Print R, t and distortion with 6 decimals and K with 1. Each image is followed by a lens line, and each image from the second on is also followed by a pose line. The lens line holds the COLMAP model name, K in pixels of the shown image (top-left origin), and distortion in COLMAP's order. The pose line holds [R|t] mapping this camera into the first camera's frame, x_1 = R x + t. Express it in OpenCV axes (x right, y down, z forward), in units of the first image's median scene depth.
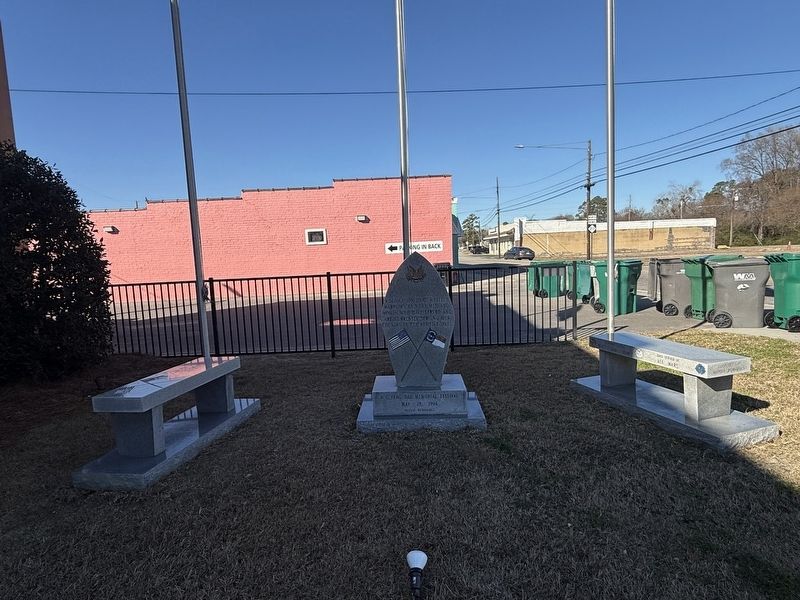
lens RADIAL K [[464.1, 0, 400.0], [0, 464.1, 300.0], [0, 0, 1]] dist [0.000926, 0.000107]
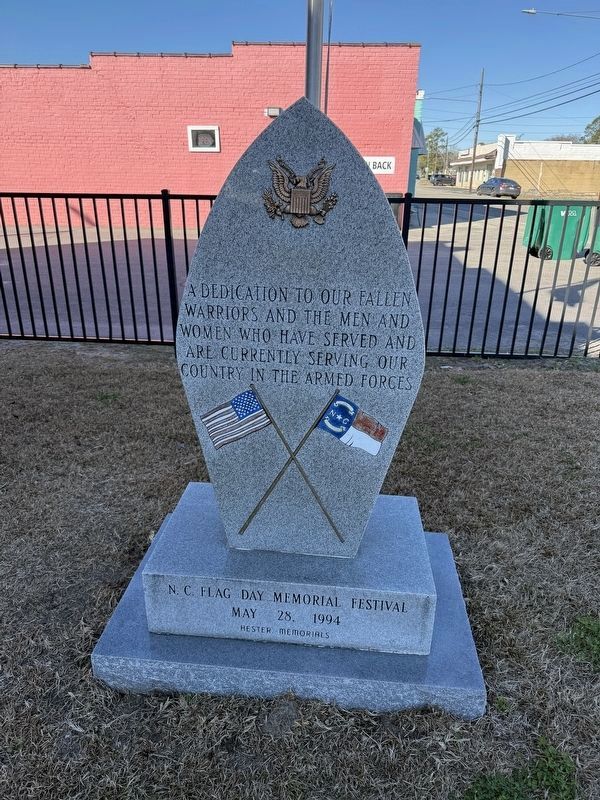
lens RADIAL K [[556.1, 0, 300.0], [0, 556.1, 400.0], [0, 0, 1]] dist [0.008322, -0.000495]
pose [[0.996429, 0.076637, -0.035446, 0.015104], [-0.063971, 0.959171, 0.275497, -0.008794], [0.055112, -0.272246, 0.960648, 0.183200]]
